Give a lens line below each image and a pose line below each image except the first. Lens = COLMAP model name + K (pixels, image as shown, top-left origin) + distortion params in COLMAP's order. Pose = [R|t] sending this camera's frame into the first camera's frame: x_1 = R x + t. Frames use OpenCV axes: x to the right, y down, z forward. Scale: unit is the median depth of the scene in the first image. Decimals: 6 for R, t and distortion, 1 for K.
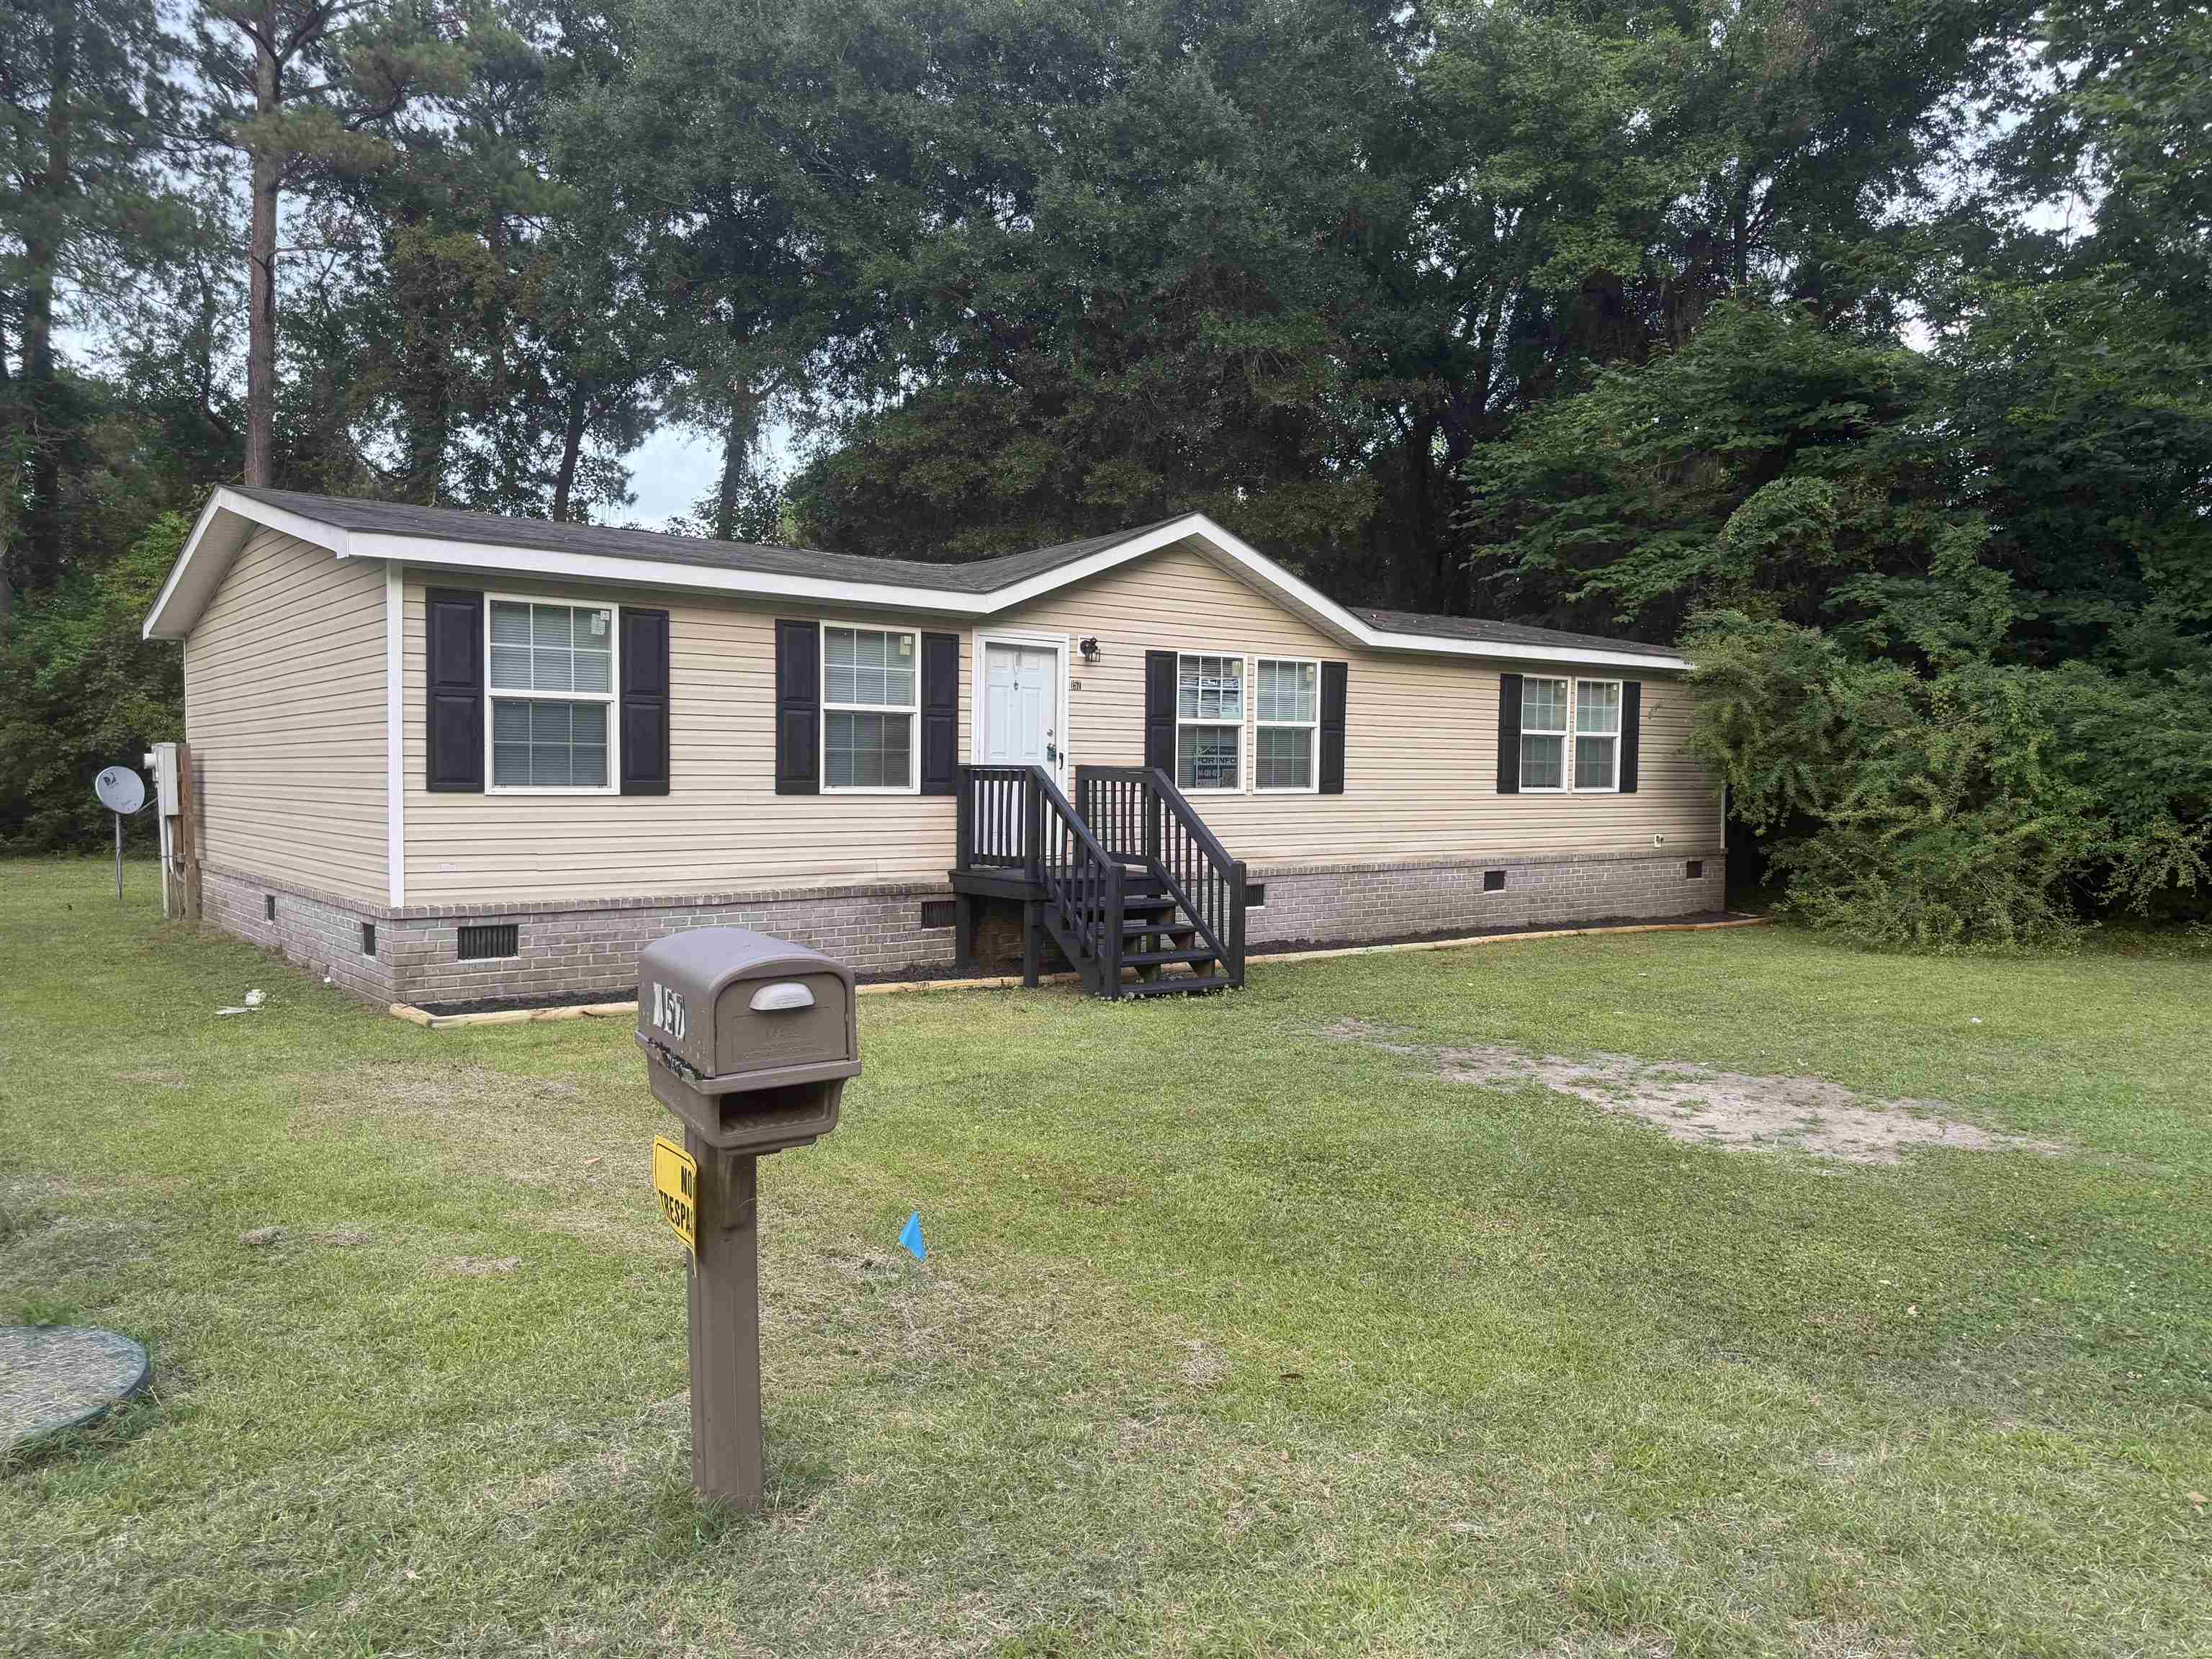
lens RADIAL K [[1549.1, 0, 1098.9], [0, 1549.1, 835.2], [0, 0, 1]] dist [0.113889, -0.171162]
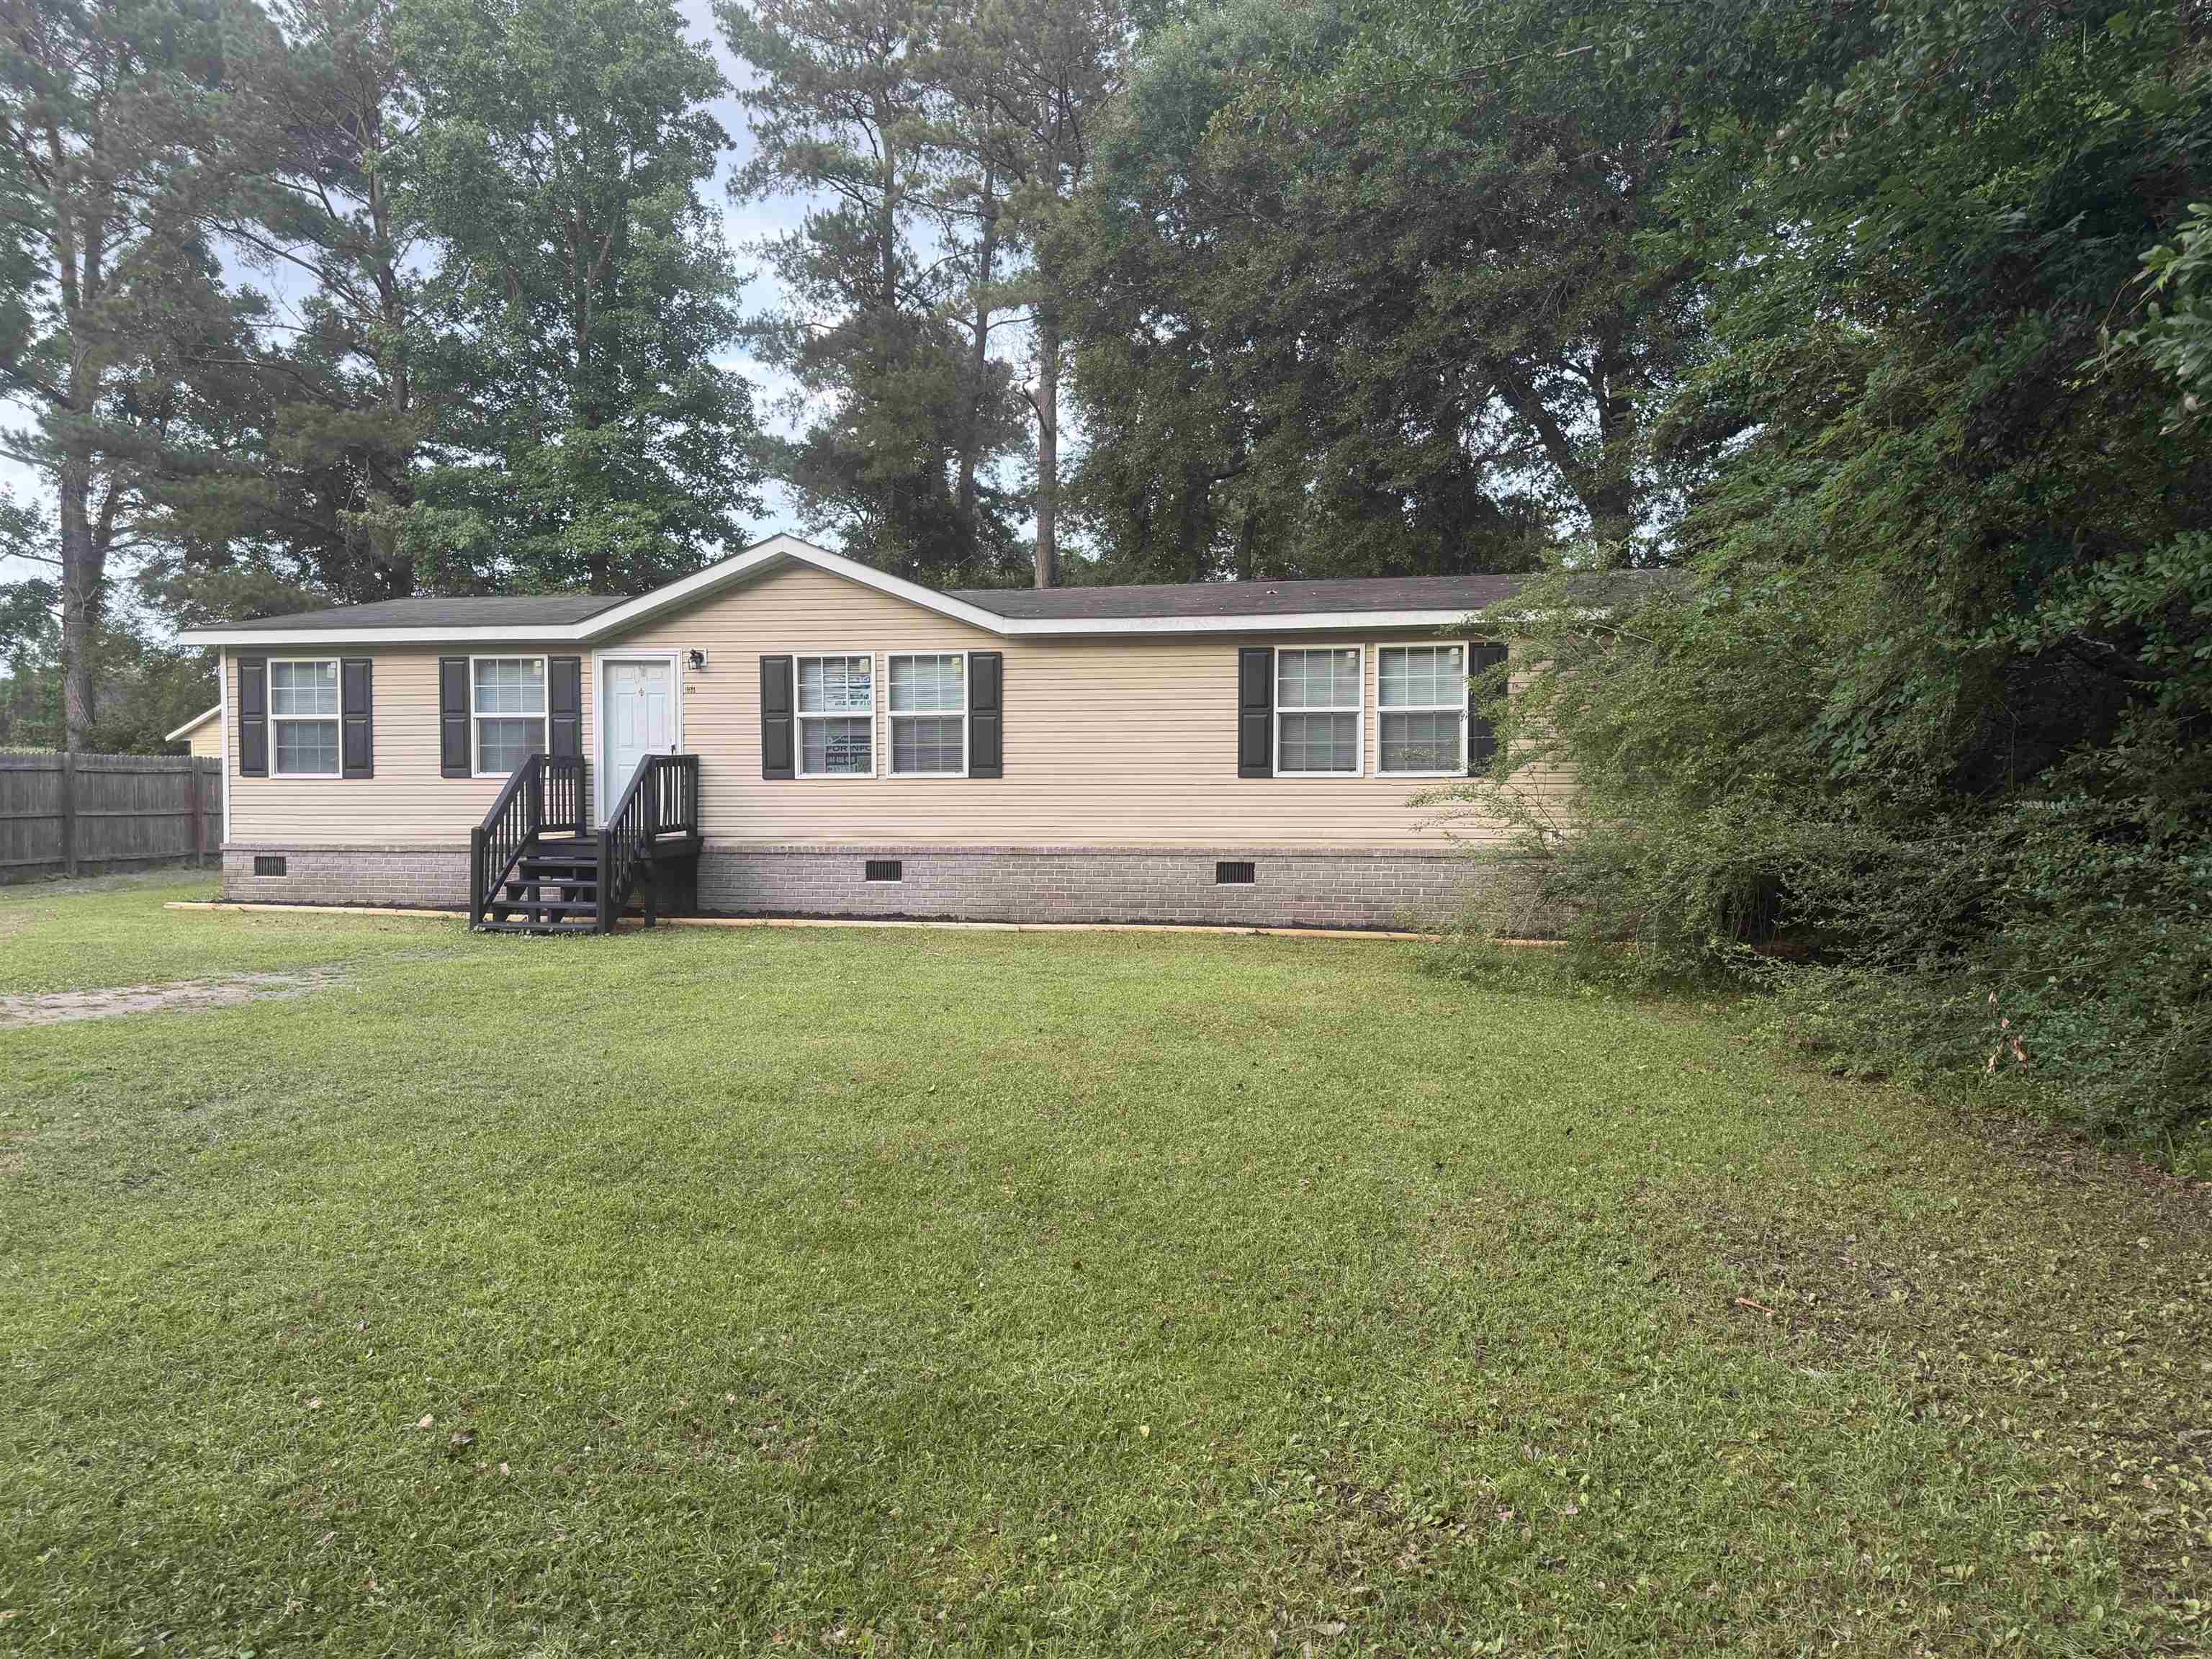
lens RADIAL K [[1549.1, 0, 1098.9], [0, 1549.1, 835.2], [0, 0, 1]] dist [0.113889, -0.171162]
pose [[0.668229, 0.027211, -0.743458, 0.991391], [-0.019530, 0.999628, 0.019033, -0.009948], [0.743699, 0.001801, 0.668512, 0.366988]]
